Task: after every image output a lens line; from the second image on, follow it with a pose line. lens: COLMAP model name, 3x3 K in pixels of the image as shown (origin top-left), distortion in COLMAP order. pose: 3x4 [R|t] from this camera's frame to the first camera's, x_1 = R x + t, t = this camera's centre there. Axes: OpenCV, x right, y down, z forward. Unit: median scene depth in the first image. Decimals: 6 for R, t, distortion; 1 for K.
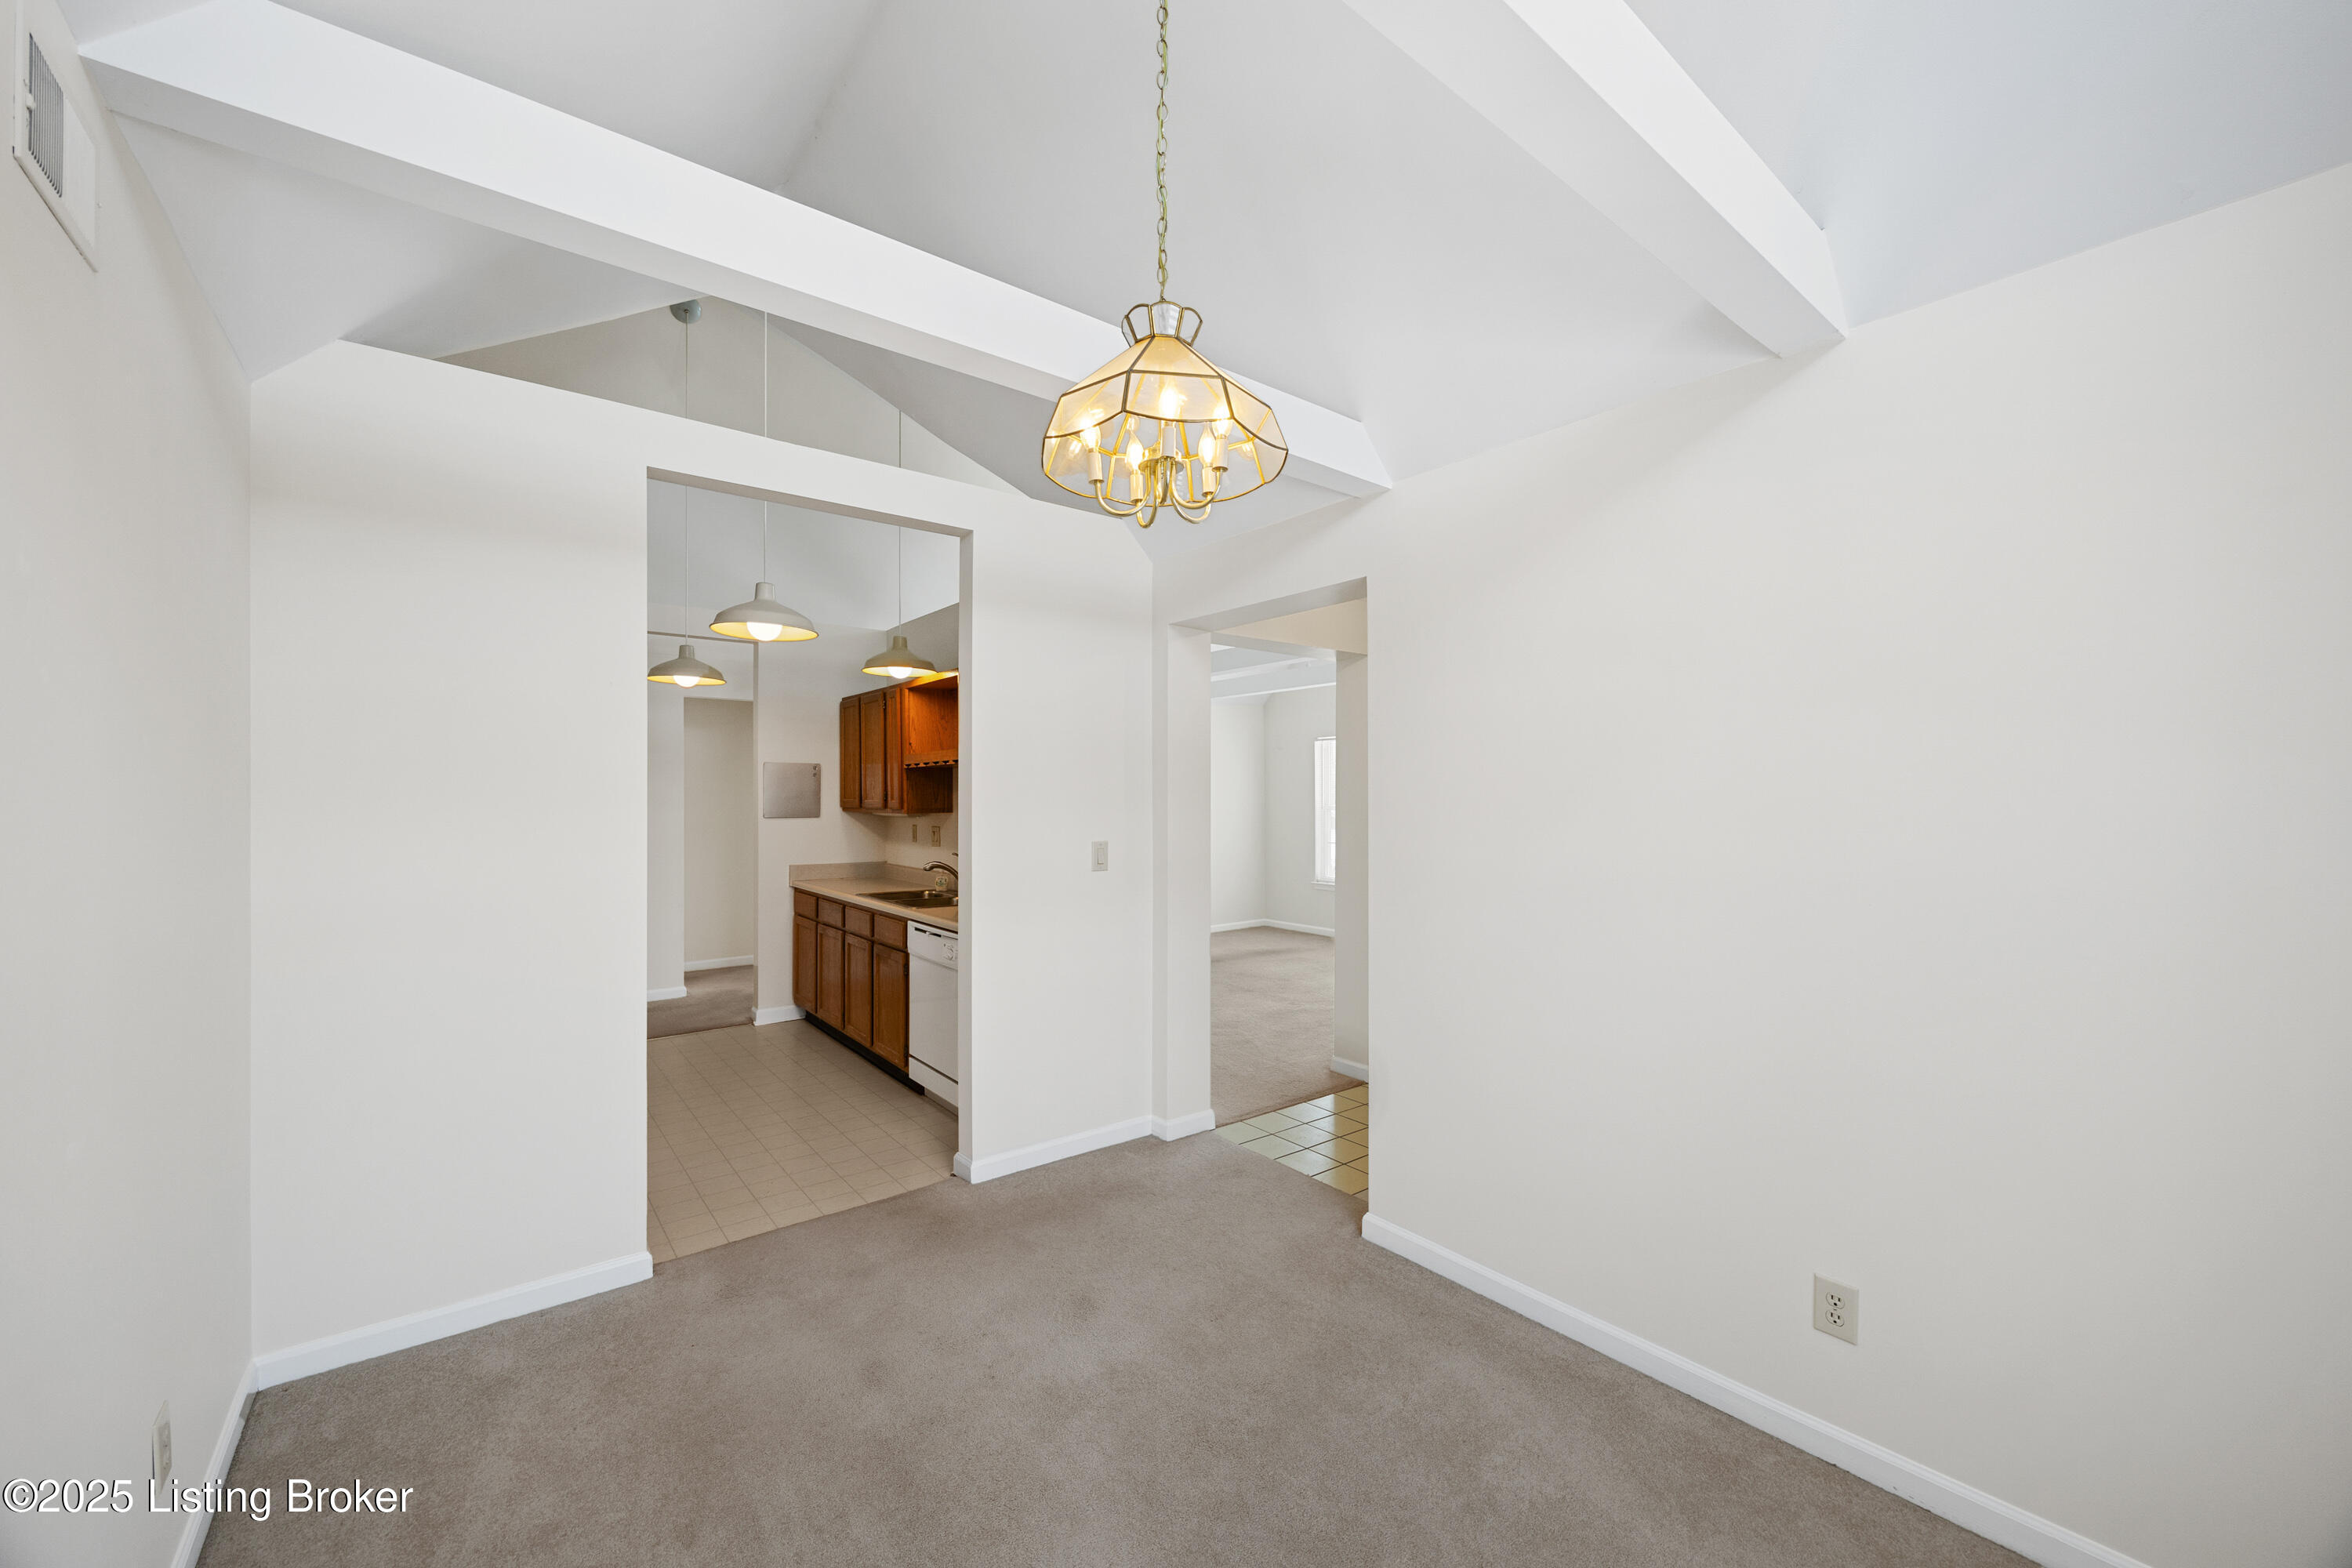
lens RADIAL K [[942.1, 0, 1210.2], [0, 942.1, 808.5], [0, 0, 1]] dist [0.003155, -0.000829]
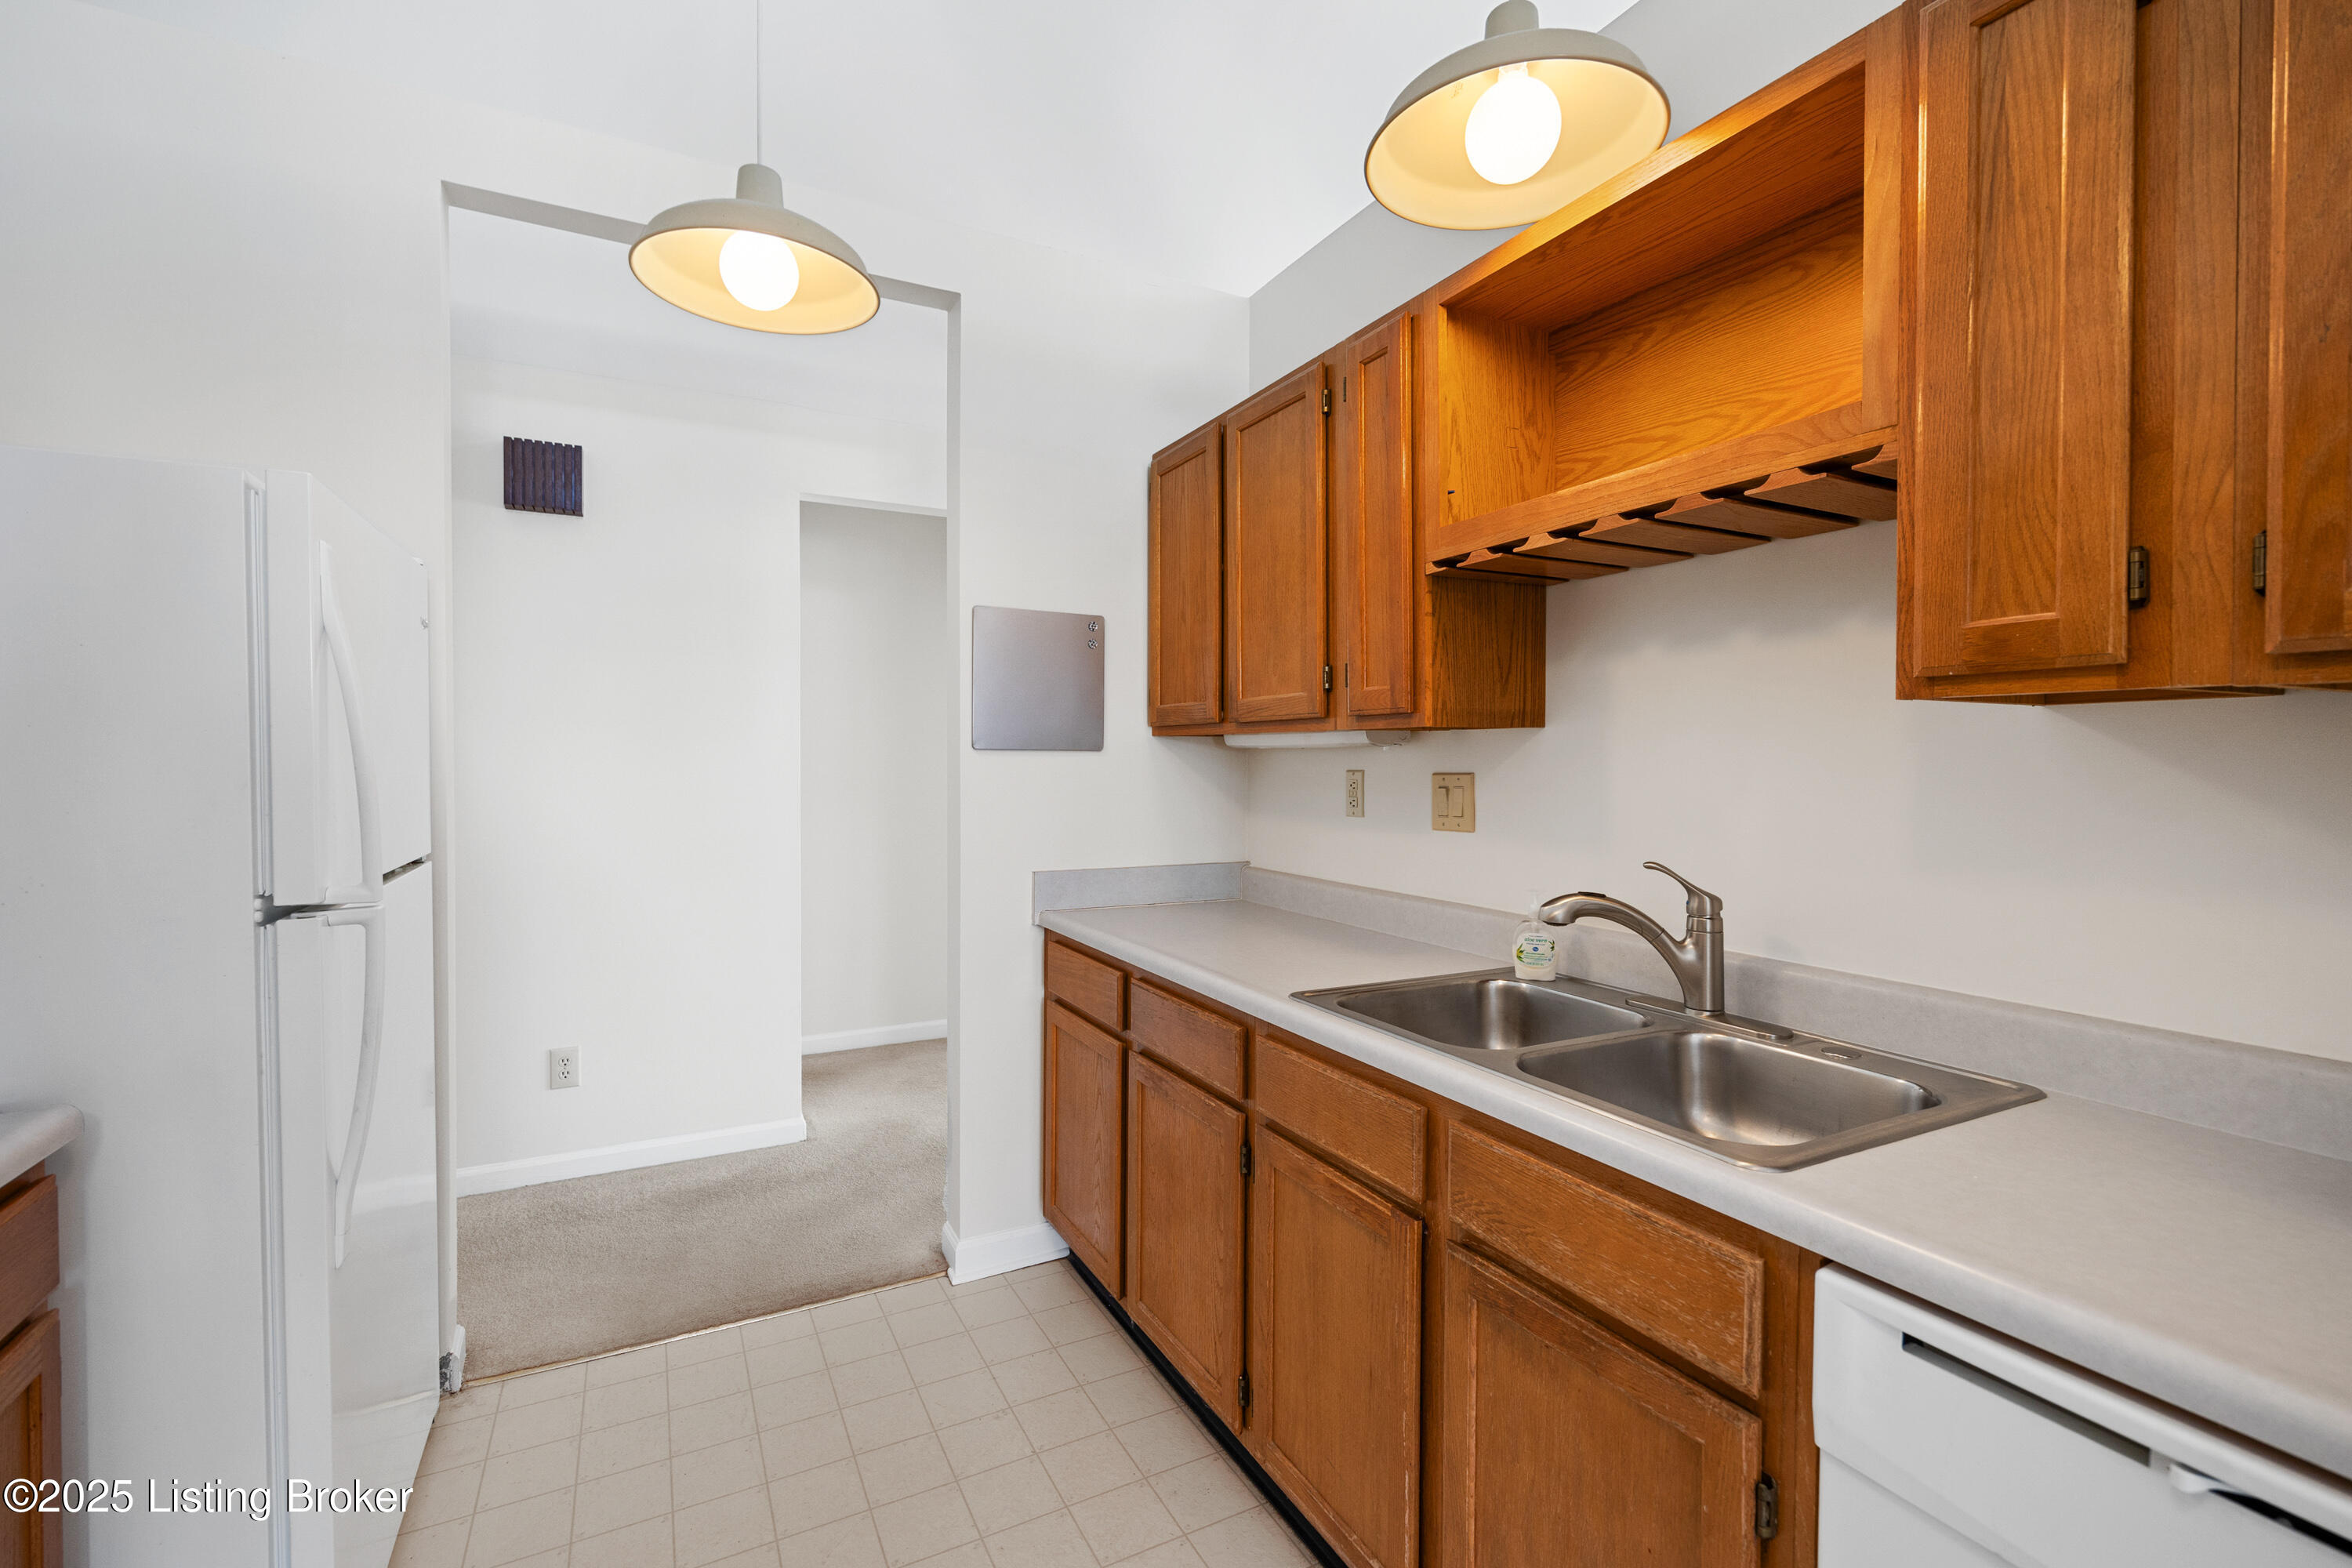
lens RADIAL K [[1049.0, 0, 1192.2], [0, 1049.0, 780.3], [0, 0, 1]] dist [-0.003212, 0.000643]
pose [[0.982904, 0.004577, -0.184064, -0.312394], [-0.003135, 0.999962, 0.008128, 0.019300], [0.184094, -0.007412, 0.982881, 0.606506]]
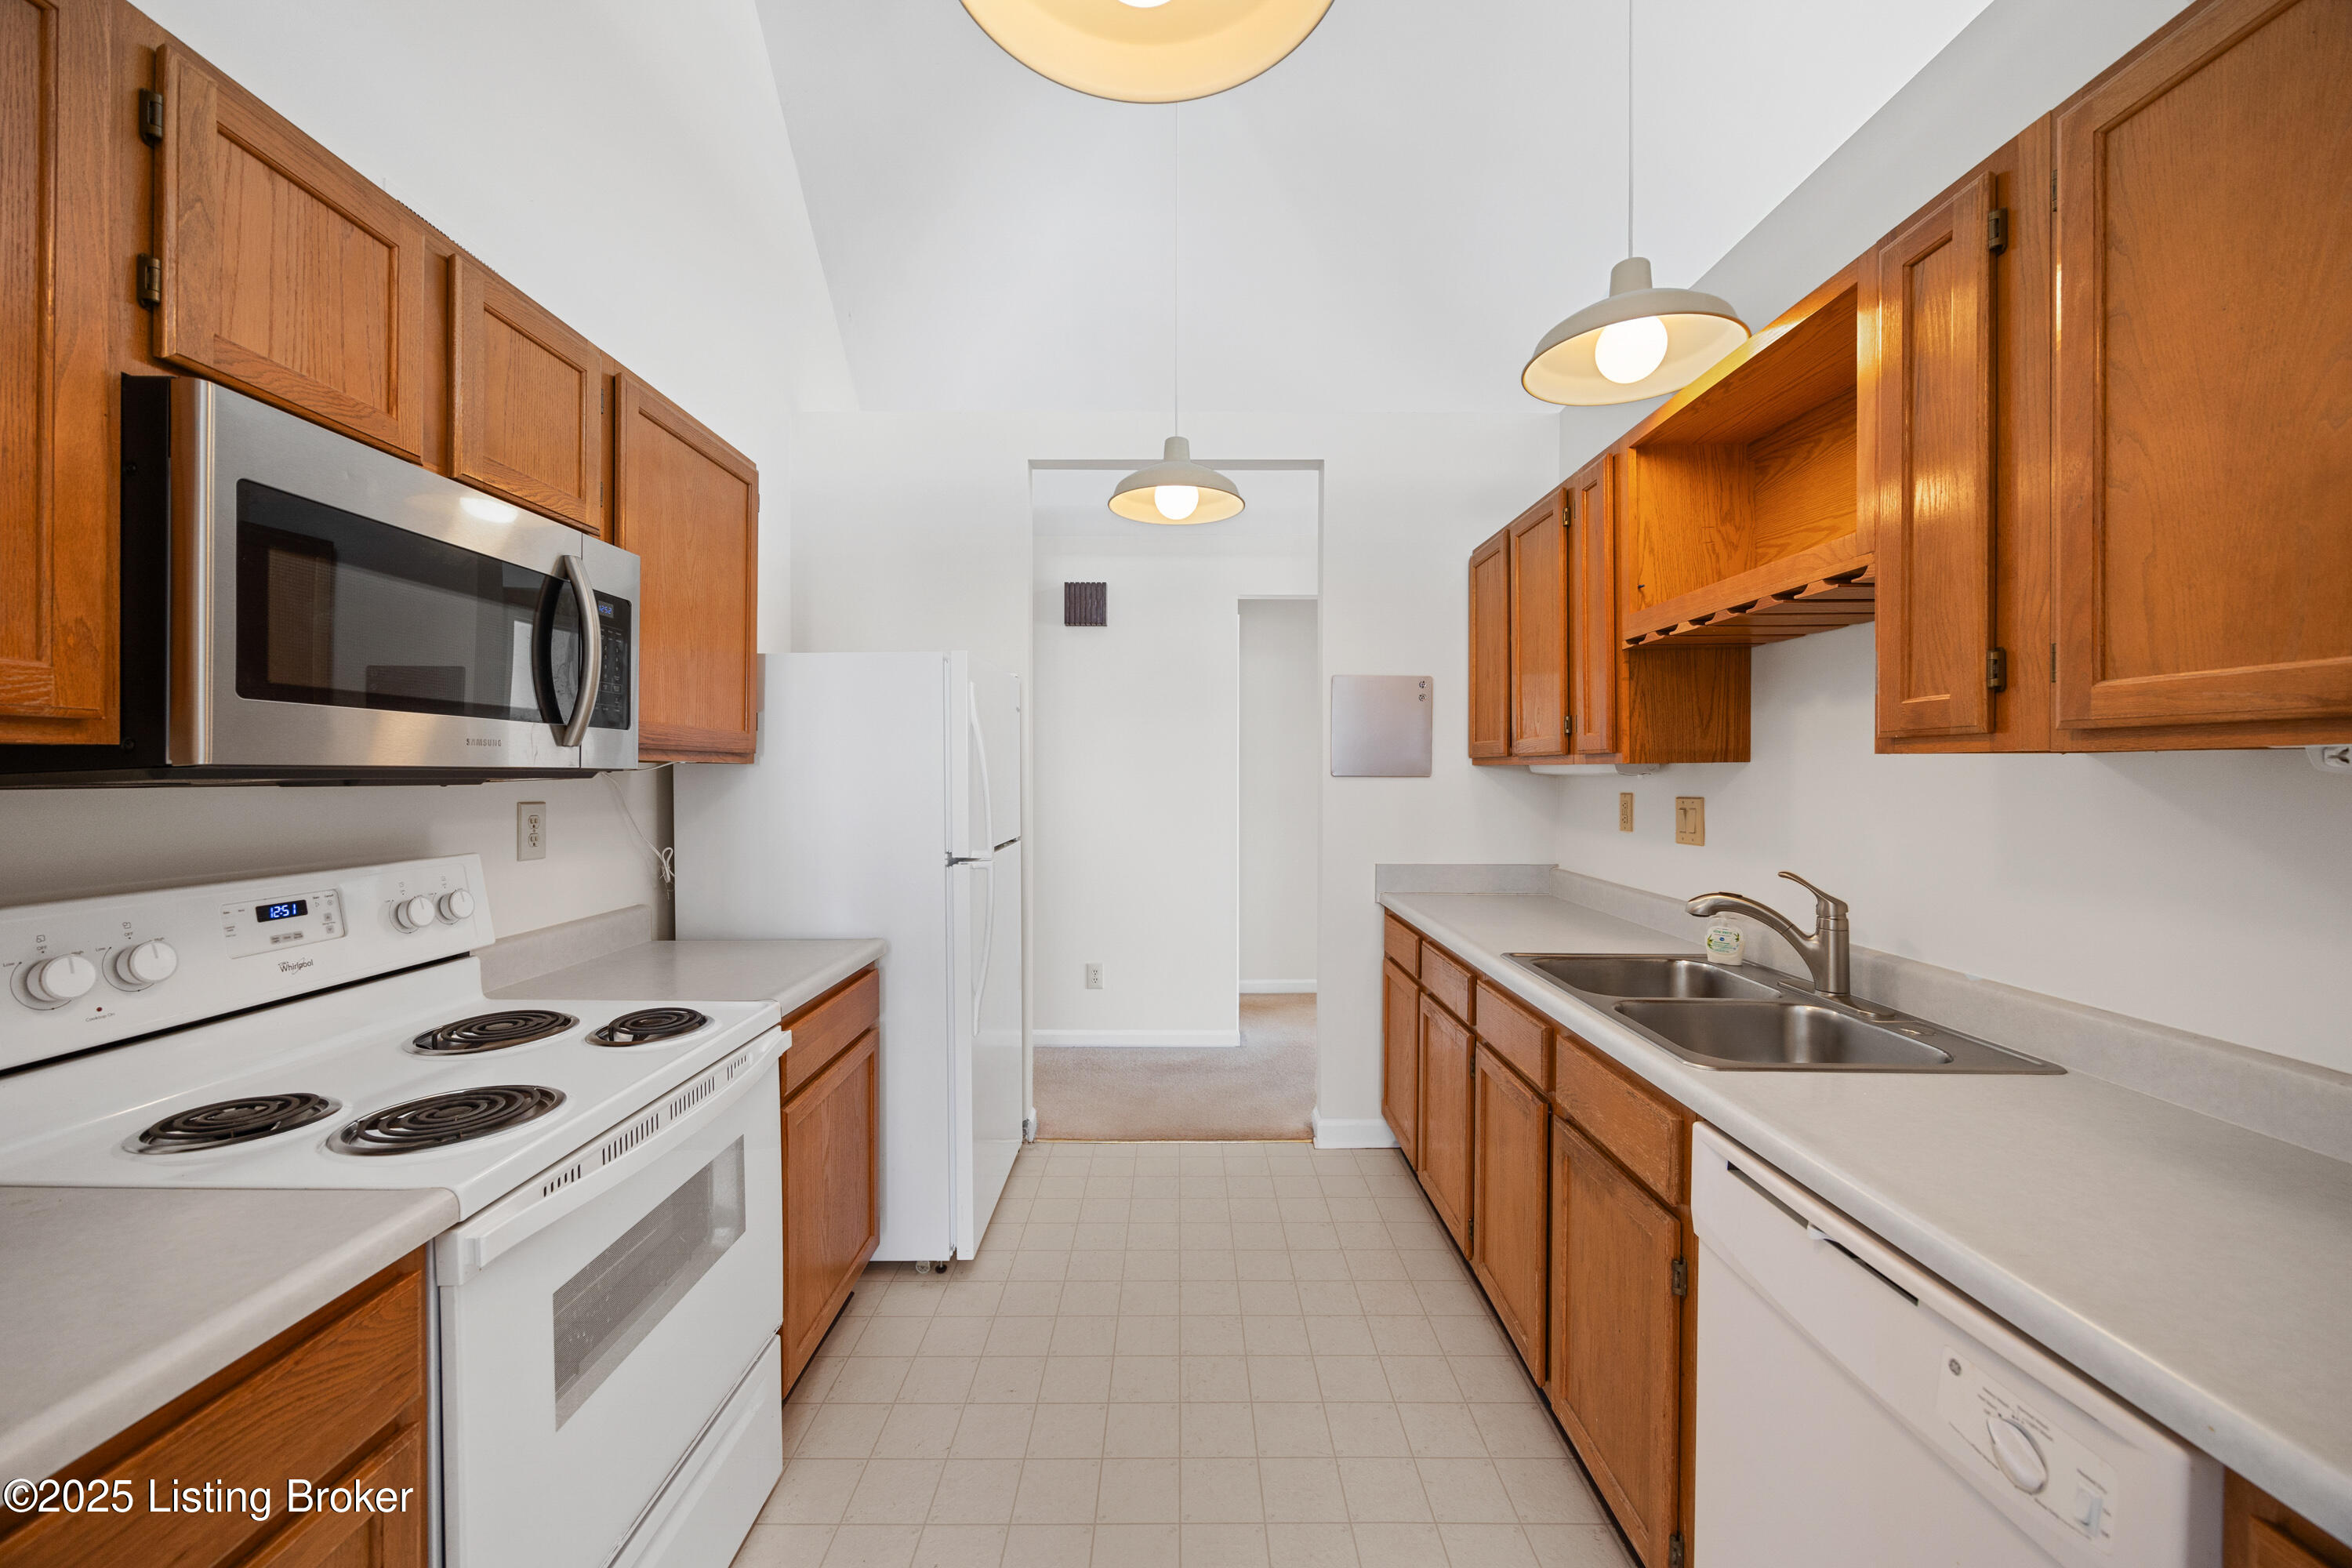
lens RADIAL K [[942.1, 0, 1163.4], [0, 942.1, 789.0], [0, 0, 1]] dist [0.003155, -0.000829]
pose [[0.772420, 0.011176, -0.635013, -0.204385], [-0.005689, 0.999927, 0.010679, 0.012574], [0.635086, -0.004636, 0.772428, 0.523271]]
